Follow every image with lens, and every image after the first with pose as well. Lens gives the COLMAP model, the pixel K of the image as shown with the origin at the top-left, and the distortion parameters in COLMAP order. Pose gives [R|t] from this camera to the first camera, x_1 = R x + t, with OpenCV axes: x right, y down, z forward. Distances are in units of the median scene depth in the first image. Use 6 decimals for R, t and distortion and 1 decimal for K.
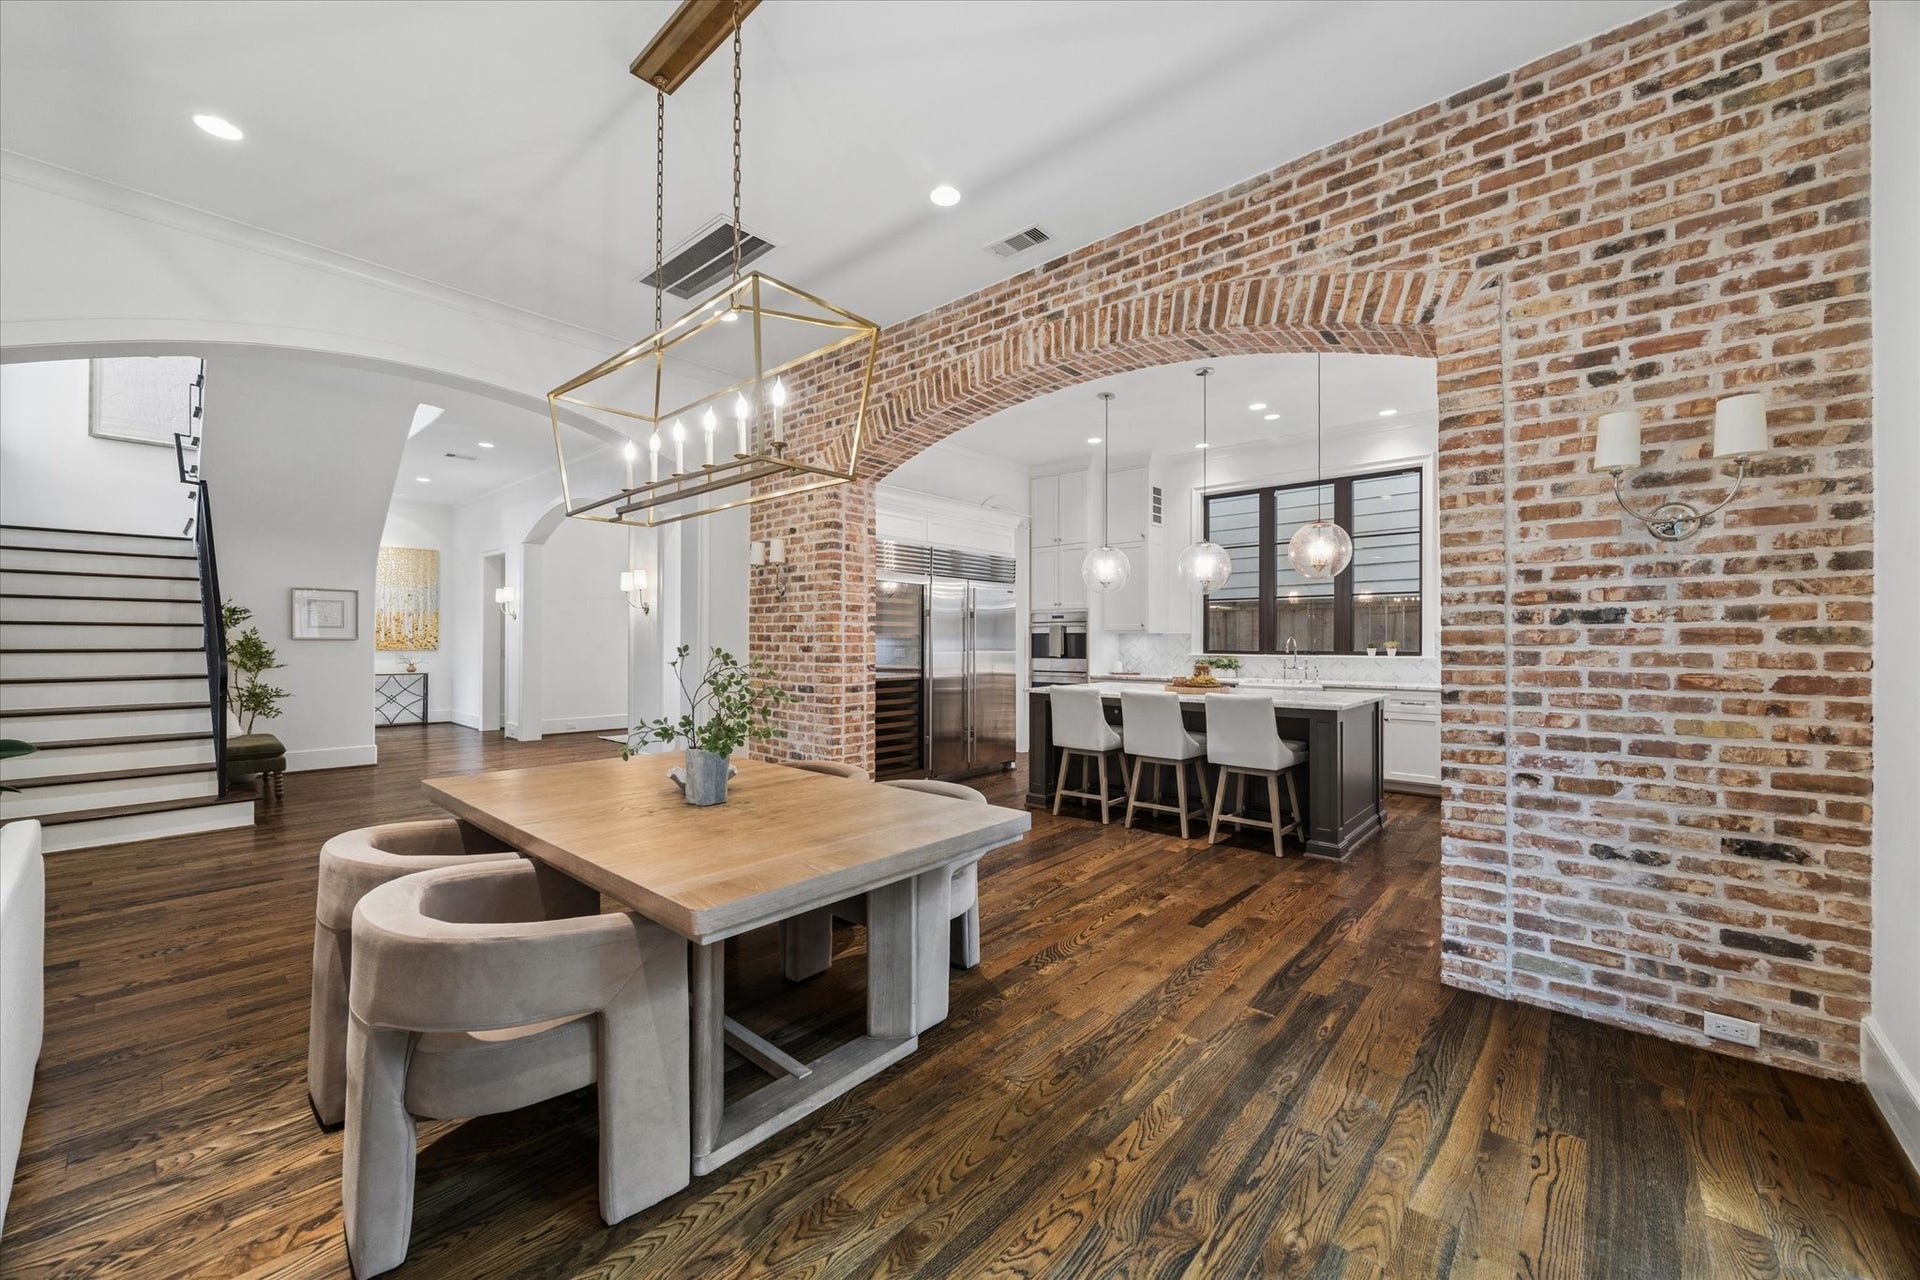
lens RADIAL K [[739.3, 0, 960.0], [0, 739.3, 640.0], [0, 0, 1]] dist [-0.000303, 0.000038]
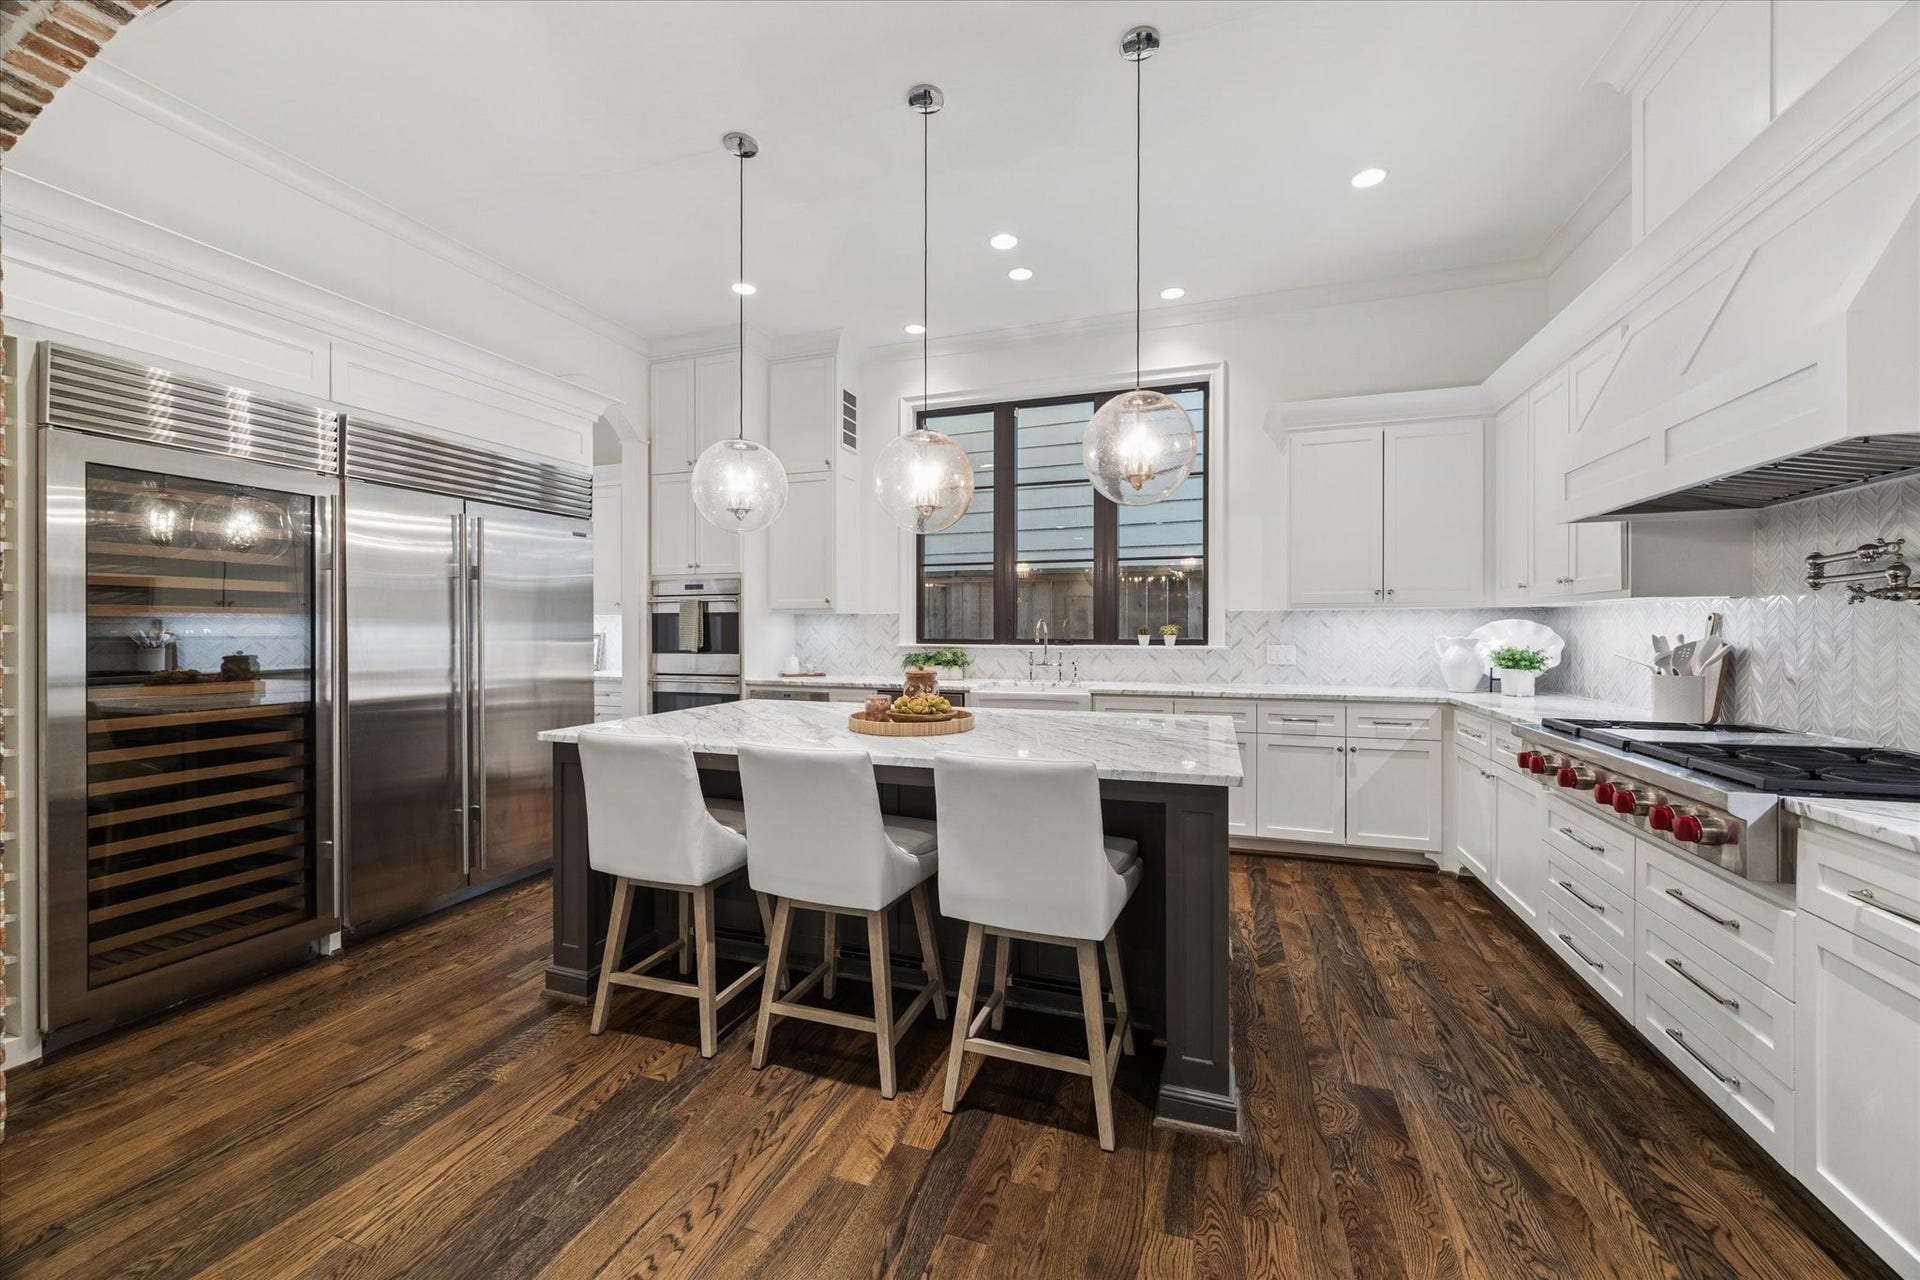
lens RADIAL K [[739.3, 0, 960.0], [0, 739.3, 640.0], [0, 0, 1]] dist [-0.000303, 0.000038]
pose [[0.926637, -0.008050, 0.375872, 0.114785], [0.000718, 0.999807, 0.019644, 0.001755], [-0.375957, -0.017933, 0.926463, 0.369306]]
